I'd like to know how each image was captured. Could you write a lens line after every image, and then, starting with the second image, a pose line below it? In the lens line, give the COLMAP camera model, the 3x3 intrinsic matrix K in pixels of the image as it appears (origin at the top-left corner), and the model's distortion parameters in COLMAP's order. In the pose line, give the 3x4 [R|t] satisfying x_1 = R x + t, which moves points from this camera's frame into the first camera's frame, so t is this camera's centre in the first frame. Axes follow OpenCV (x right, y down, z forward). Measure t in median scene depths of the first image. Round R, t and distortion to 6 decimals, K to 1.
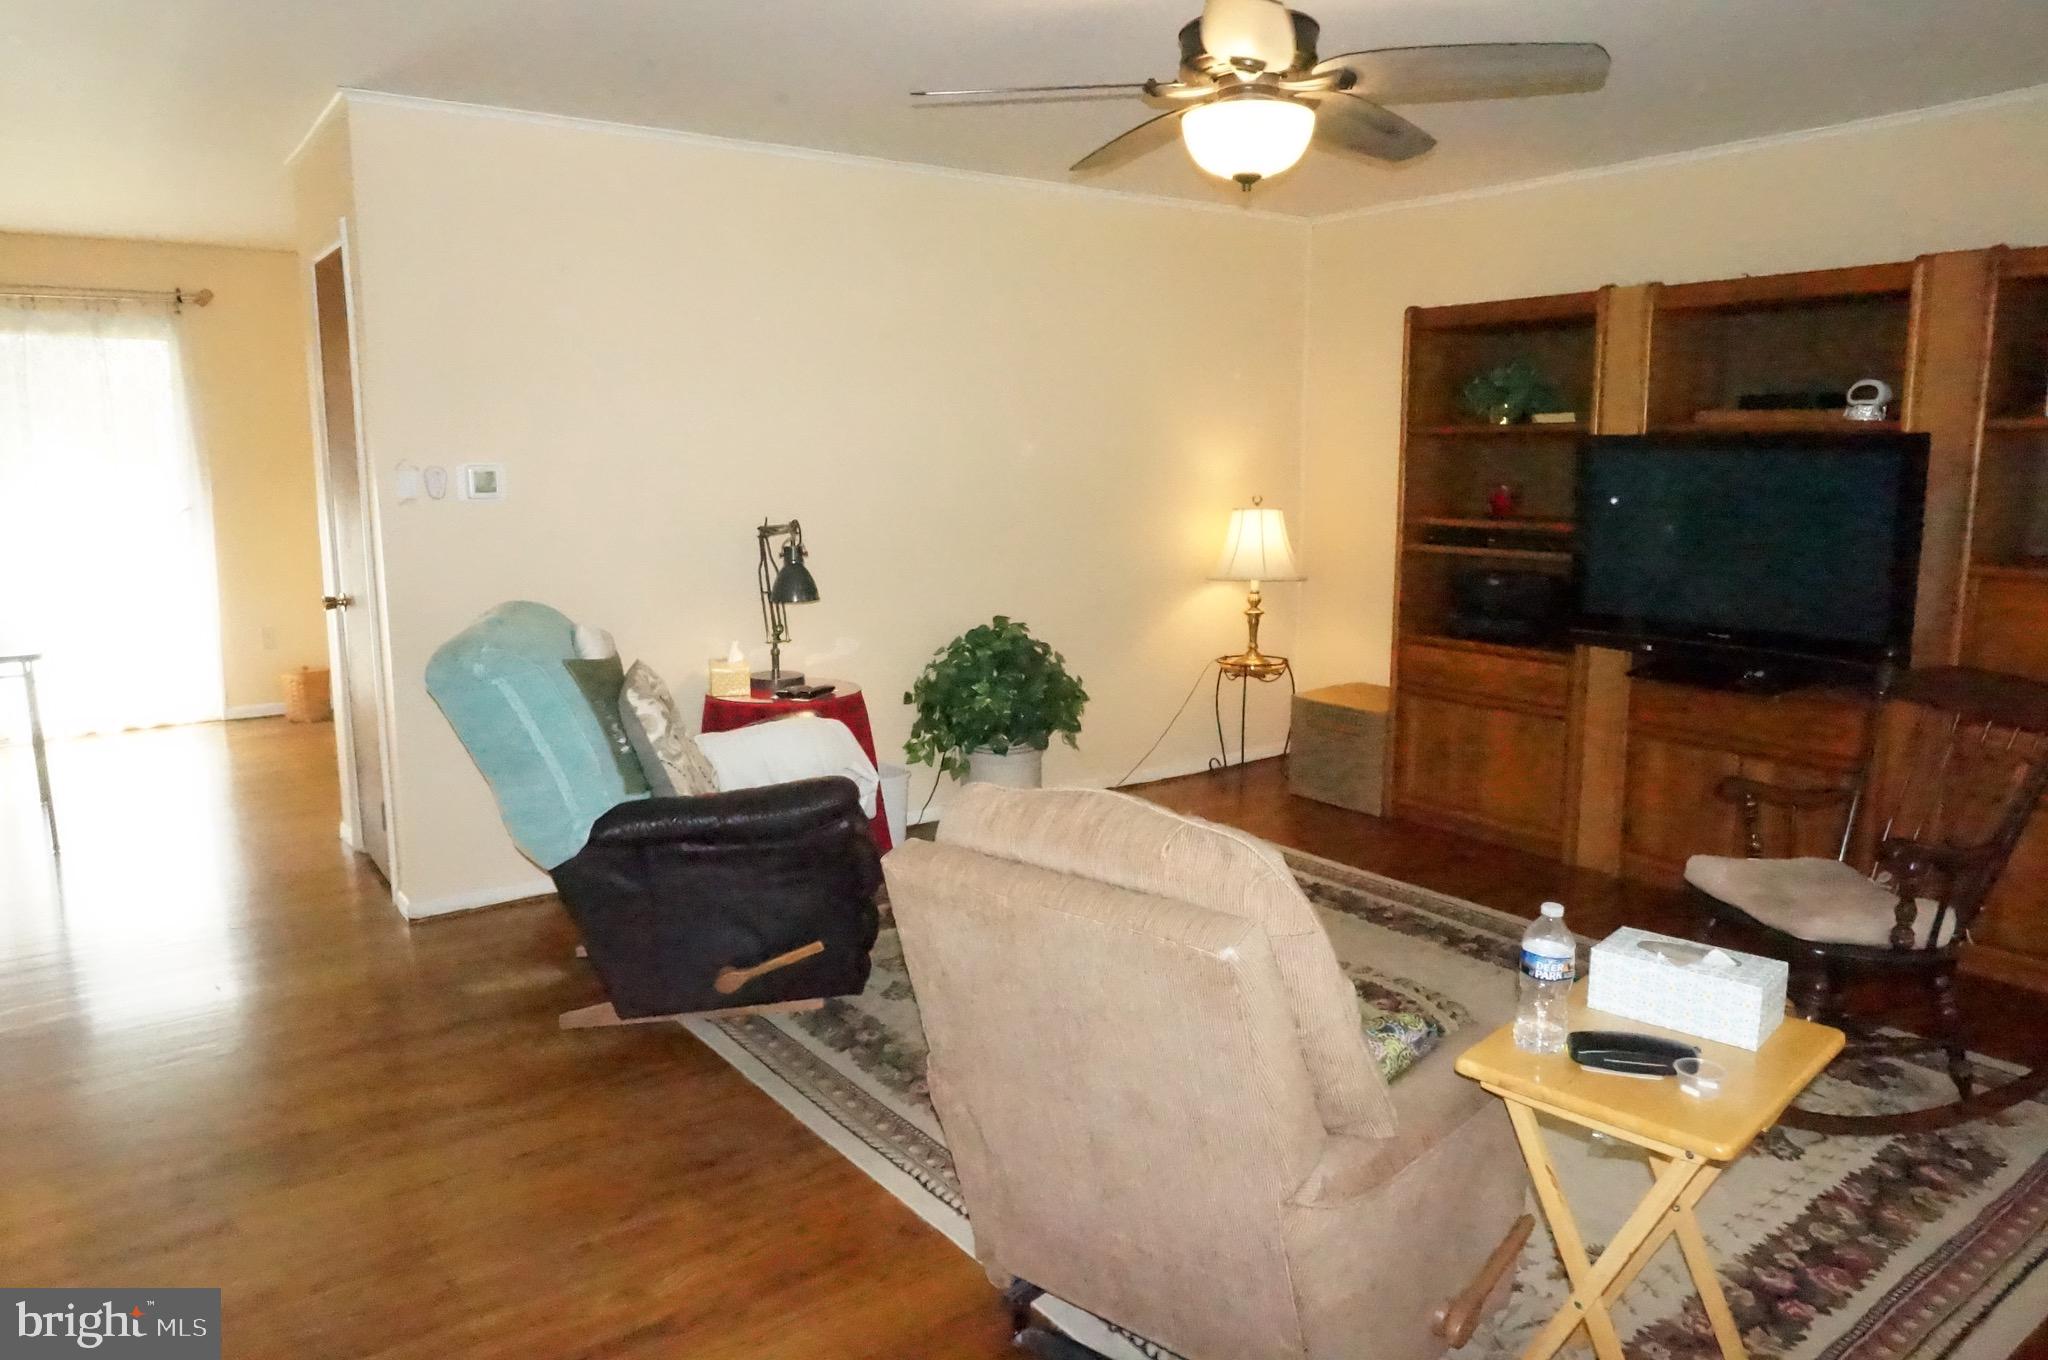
lens RADIAL K [[1386.9, 0, 1018.8], [0, 1386.9, 690.2], [0, 0, 1]] dist [-0.041496, 0.033528]
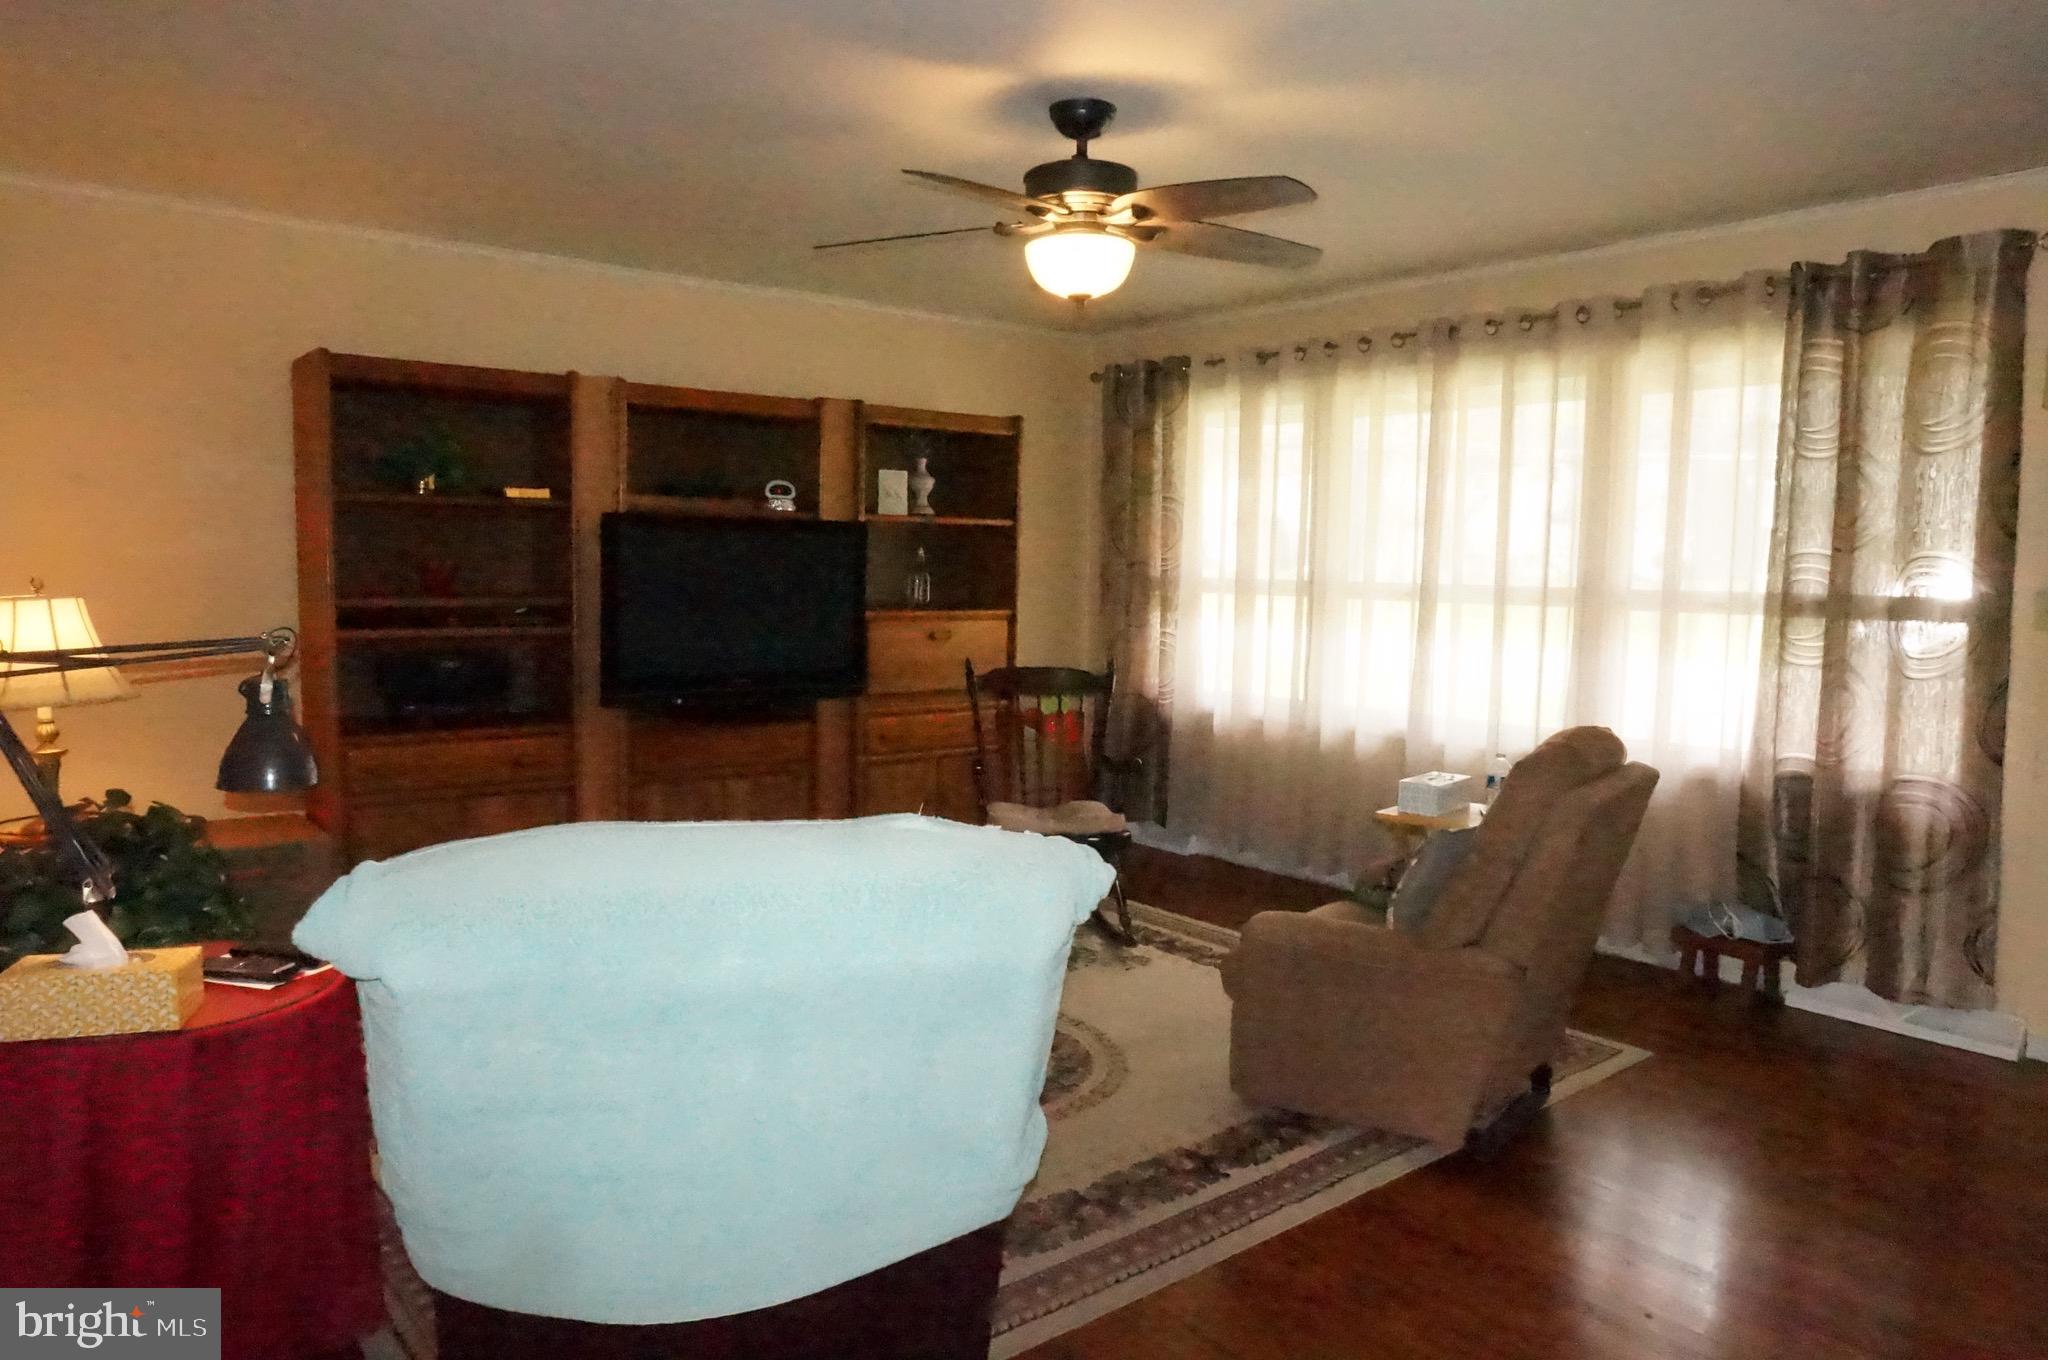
lens RADIAL K [[1346.4, 0, 1001.3], [0, 1346.4, 681.0], [0, 0, 1]] dist [0.001482, 0.001882]
pose [[-0.037143, -0.093013, 0.994972, -0.721118], [0.149639, 0.983915, 0.097565, -0.124718], [-0.988043, 0.152511, -0.022628, 0.821355]]
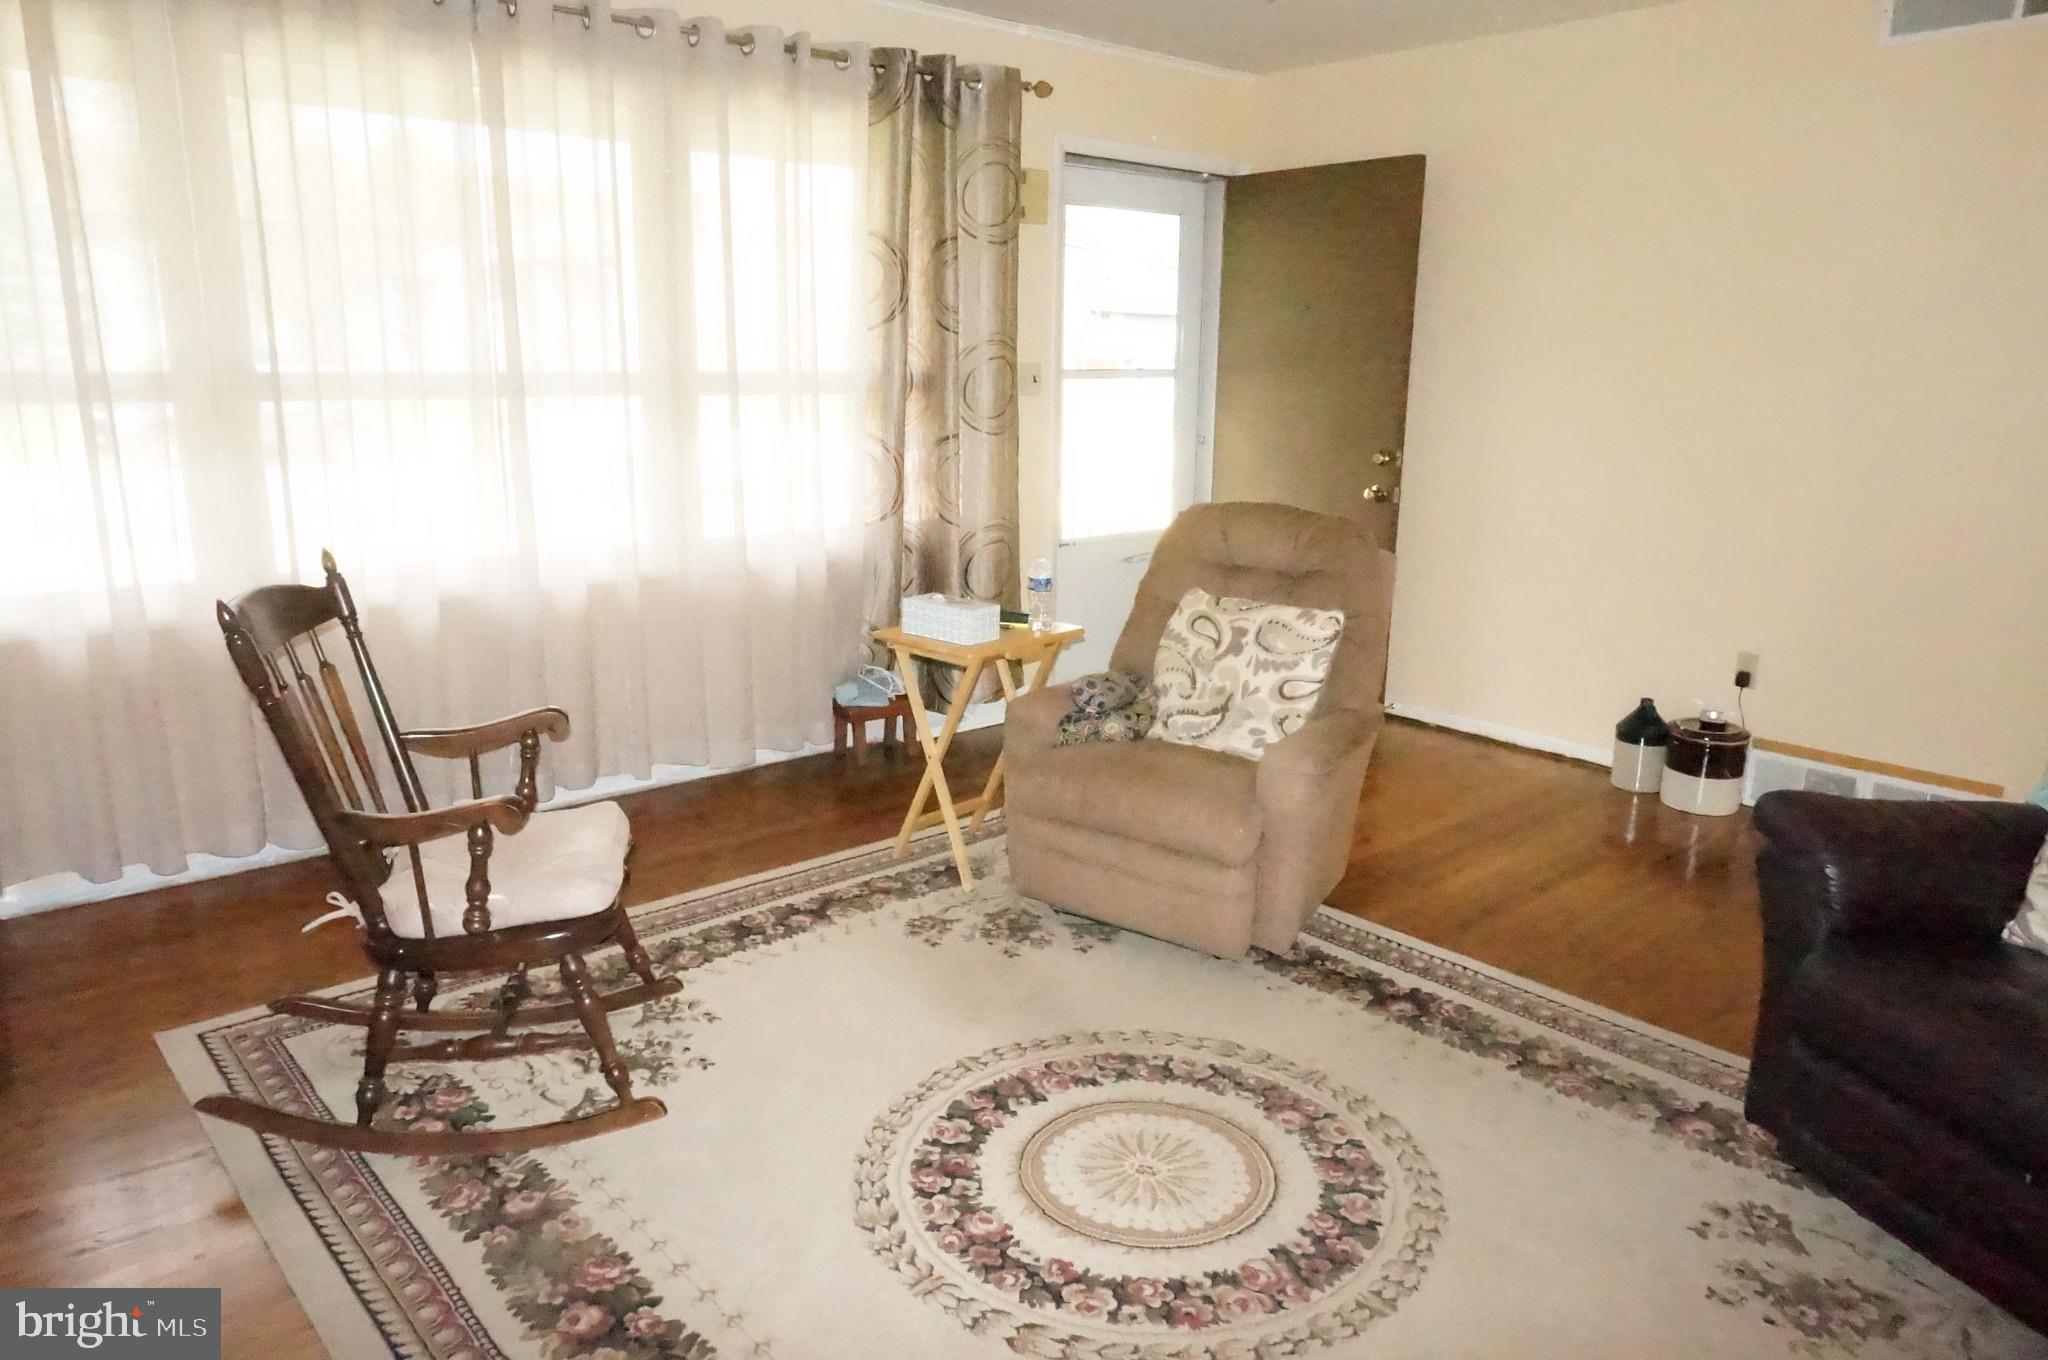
lens RADIAL K [[1386.9, 0, 1018.8], [0, 1386.9, 690.2], [0, 0, 1]] dist [-0.041496, 0.033528]
pose [[-0.996156, 0.010191, -0.087007, 0.153882], [-0.025368, 0.917096, 0.397858, -0.203232], [0.083848, 0.398536, -0.913312, 1.274074]]
